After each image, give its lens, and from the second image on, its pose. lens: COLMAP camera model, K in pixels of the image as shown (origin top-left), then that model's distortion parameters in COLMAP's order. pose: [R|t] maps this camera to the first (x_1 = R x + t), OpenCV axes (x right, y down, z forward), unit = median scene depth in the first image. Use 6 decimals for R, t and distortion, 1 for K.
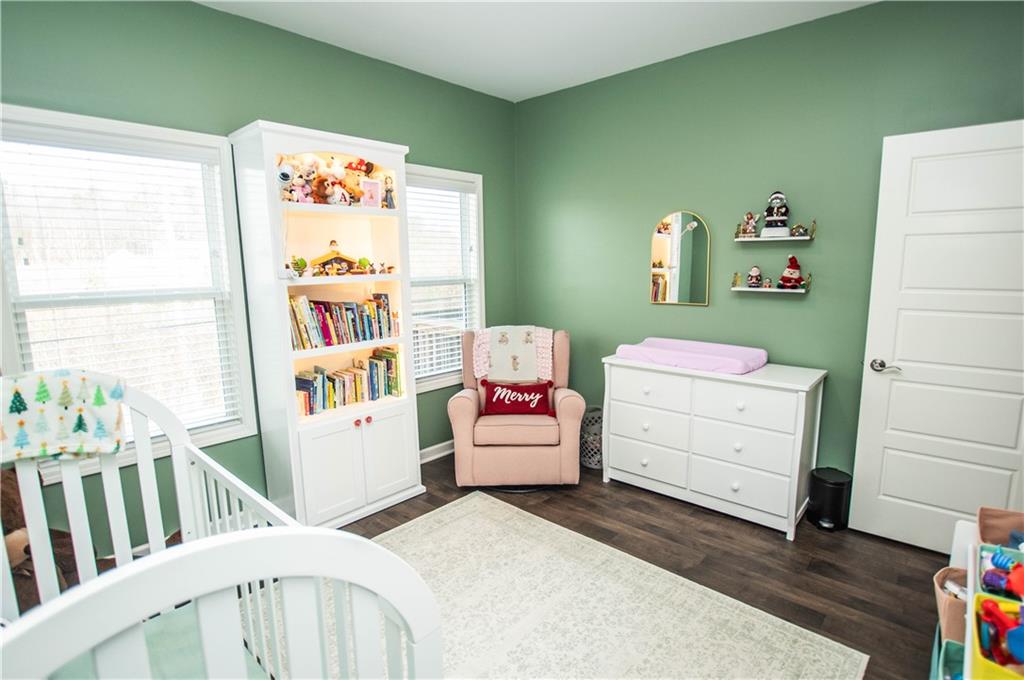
lens RADIAL K [[499.5, 0, 518.8], [0, 499.5, 339.5], [0, 0, 1]] dist [-0.031455, 0.005272]
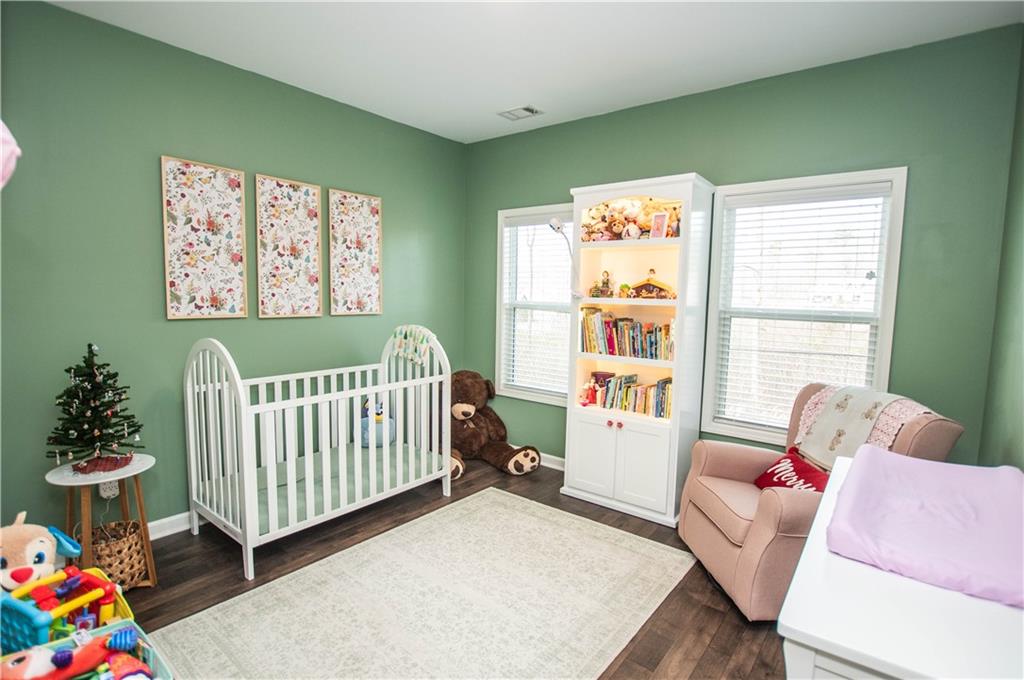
lens RADIAL K [[499.5, 0, 518.8], [0, 499.5, 339.5], [0, 0, 1]] dist [-0.031455, 0.005272]
pose [[0.083150, 0.112440, -0.990173, 0.801938], [-0.174800, 0.979855, 0.096590, -0.102520], [0.981087, 0.165051, 0.101130, 0.642232]]
